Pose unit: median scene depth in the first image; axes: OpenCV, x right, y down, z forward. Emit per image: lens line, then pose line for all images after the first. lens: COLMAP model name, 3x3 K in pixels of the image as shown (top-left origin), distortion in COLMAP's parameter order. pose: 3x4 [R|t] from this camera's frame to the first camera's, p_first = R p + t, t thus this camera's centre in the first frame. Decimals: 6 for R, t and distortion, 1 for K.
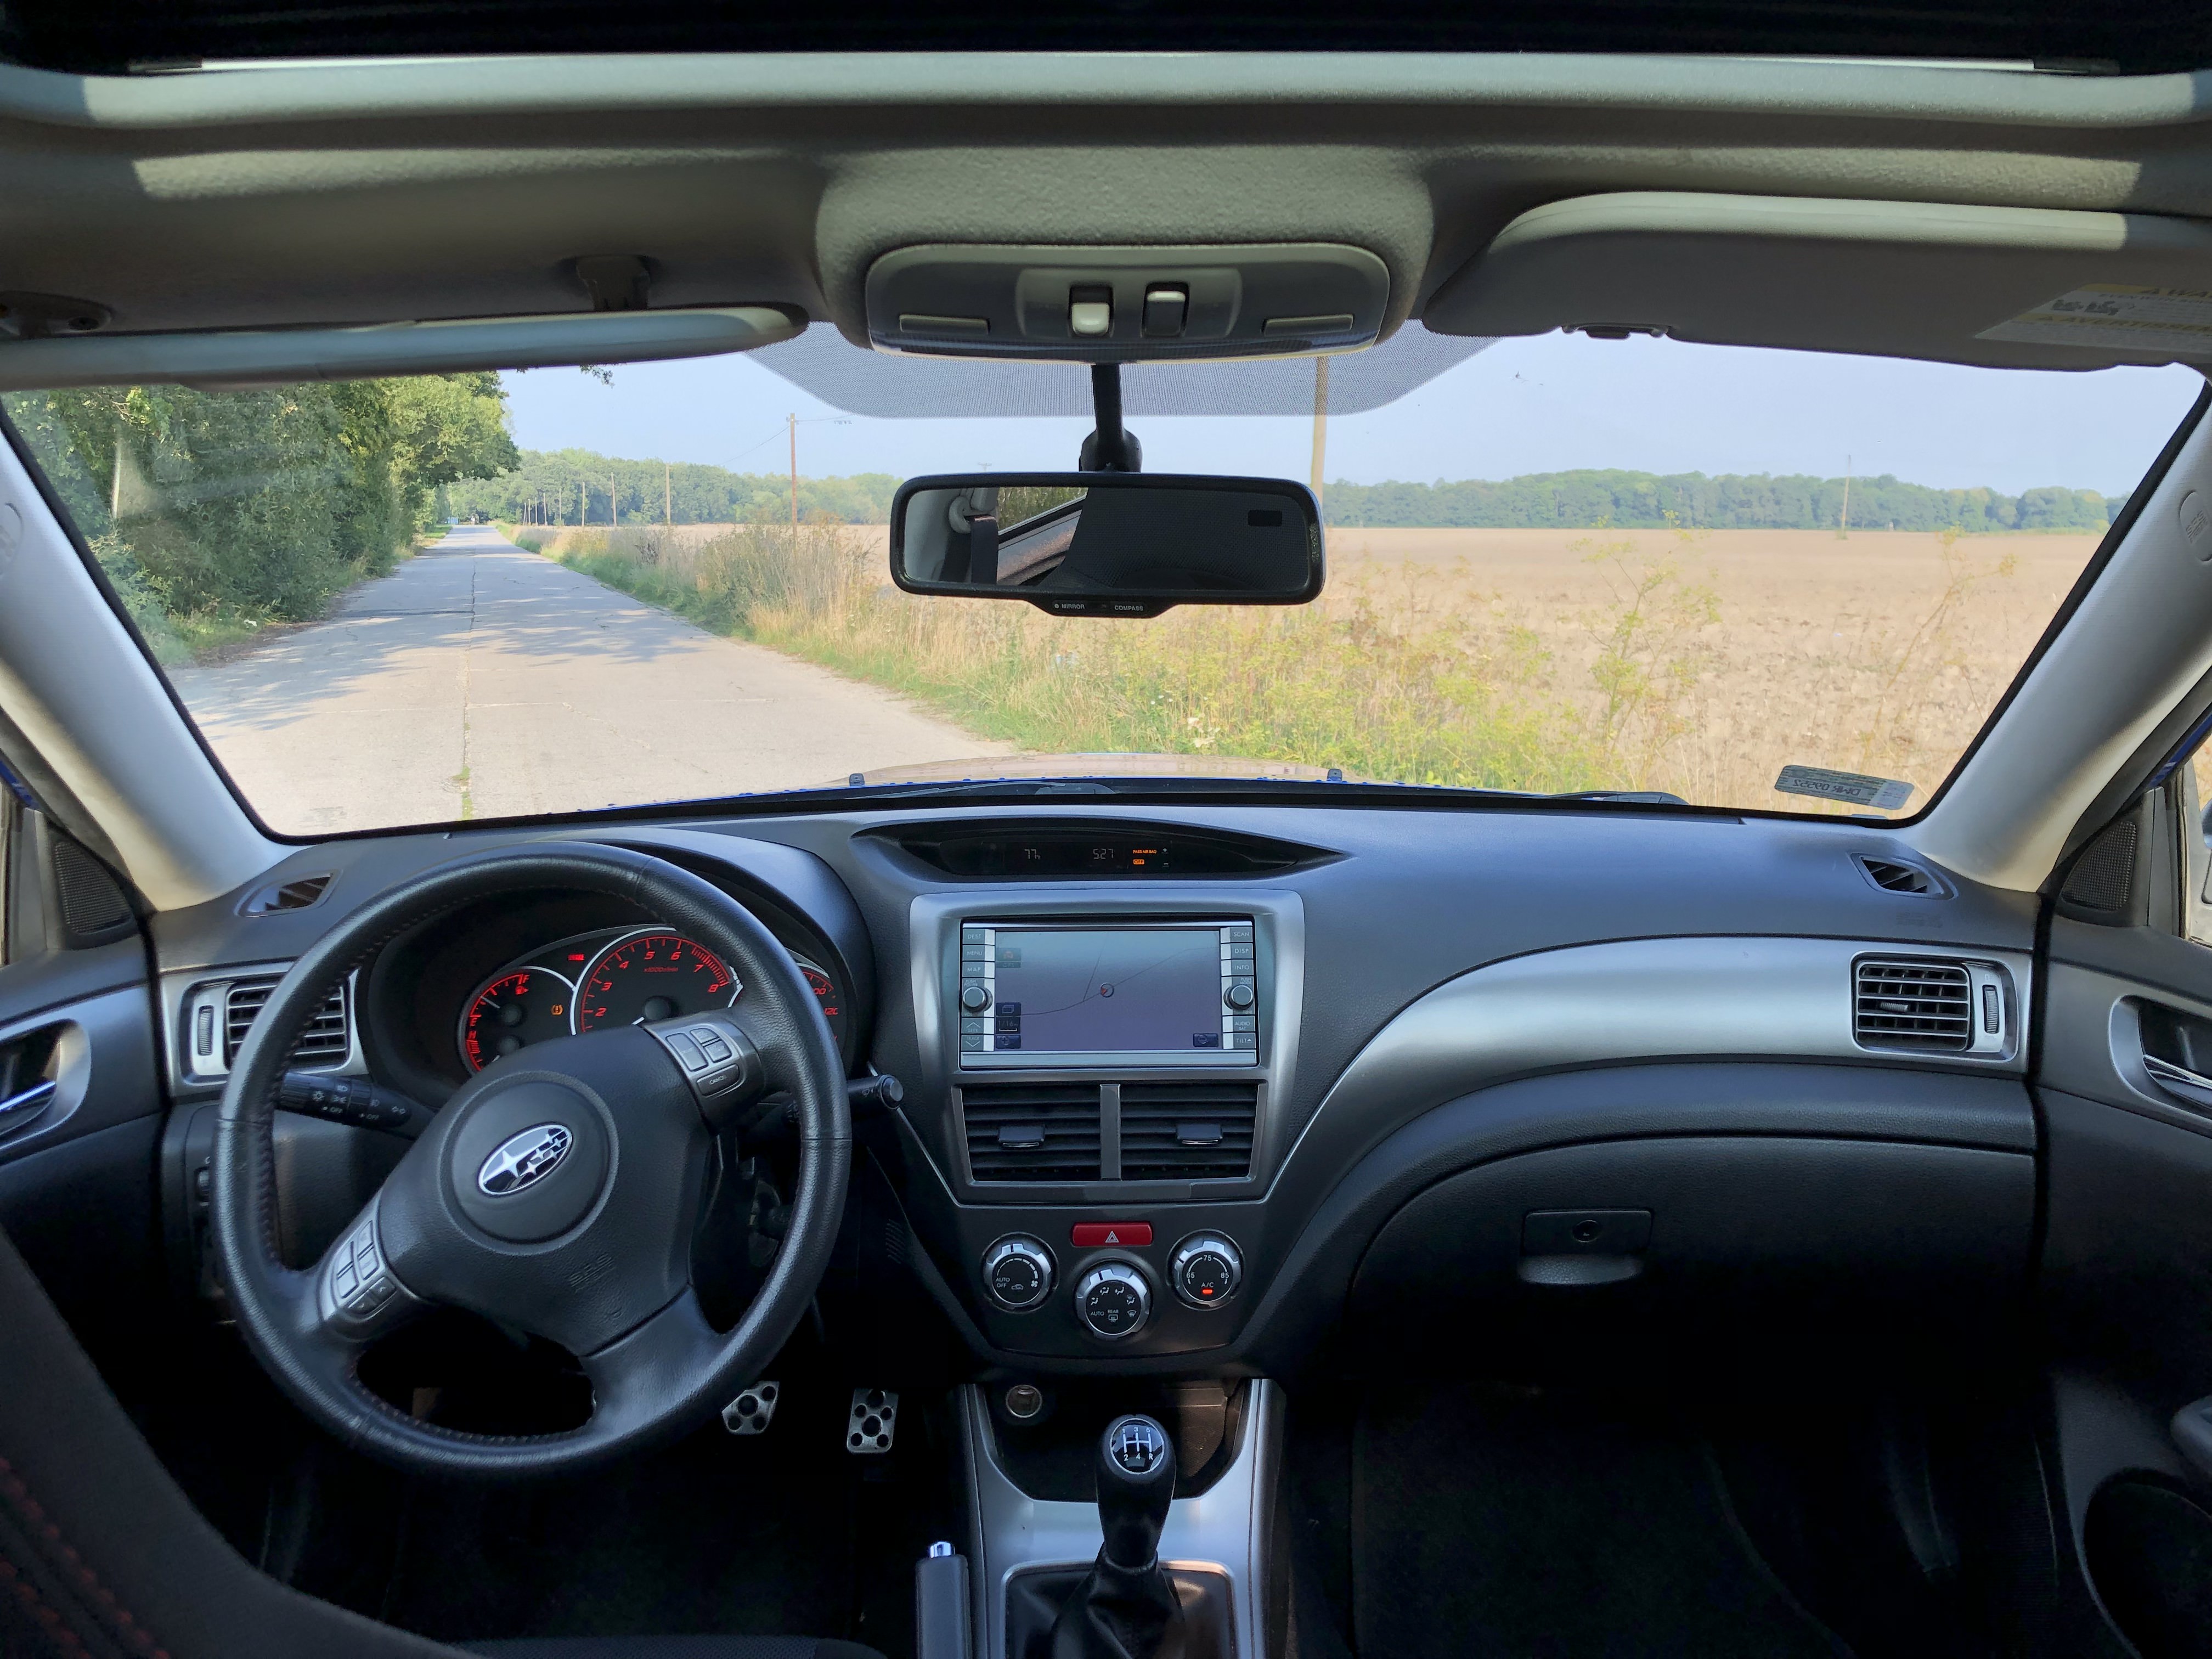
lens RADIAL K [[1834.6, 0, 1111.9], [0, 1834.6, 738.3], [0, 0, 1]] dist [0.036624, -0.061145]
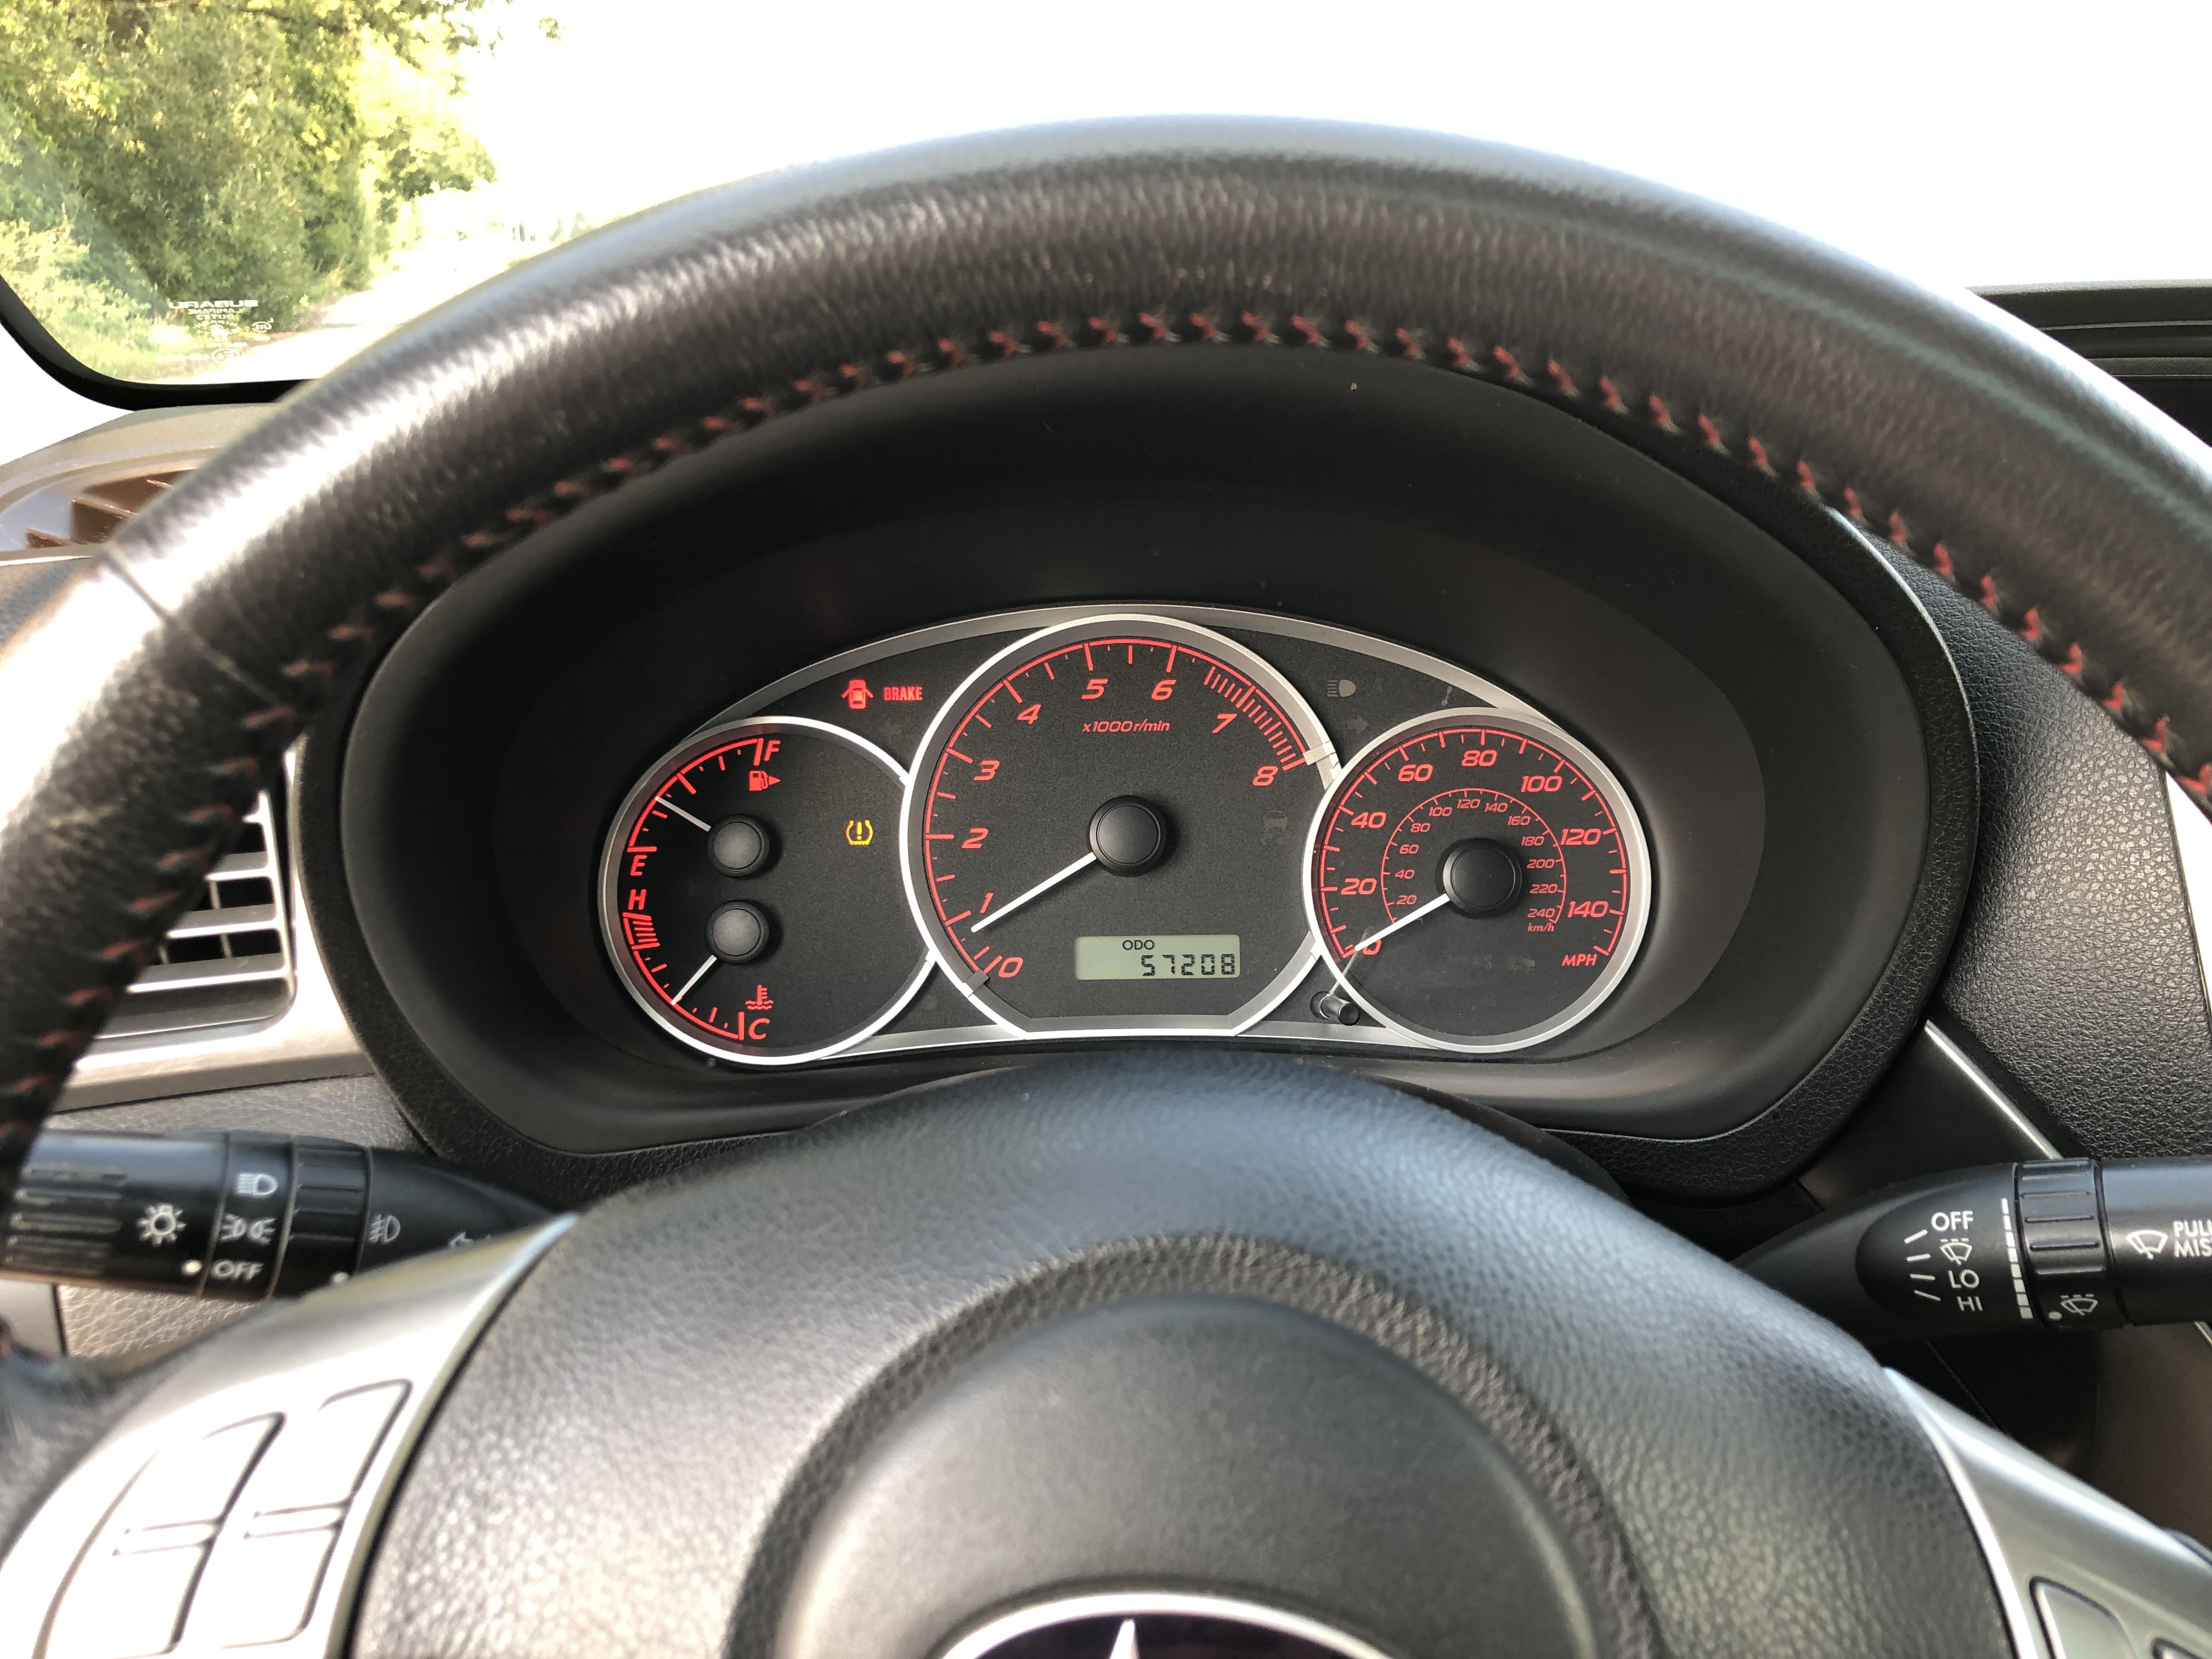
lens RADIAL K [[1834.6, 0, 1111.9], [0, 1834.6, 738.3], [0, 0, 1]] dist [0.036624, -0.061145]
pose [[0.999995, 0.001900, 0.002433, -0.248549], [-0.002231, 0.989570, 0.144035, 0.074140], [-0.002134, -0.144040, 0.989570, 0.628365]]
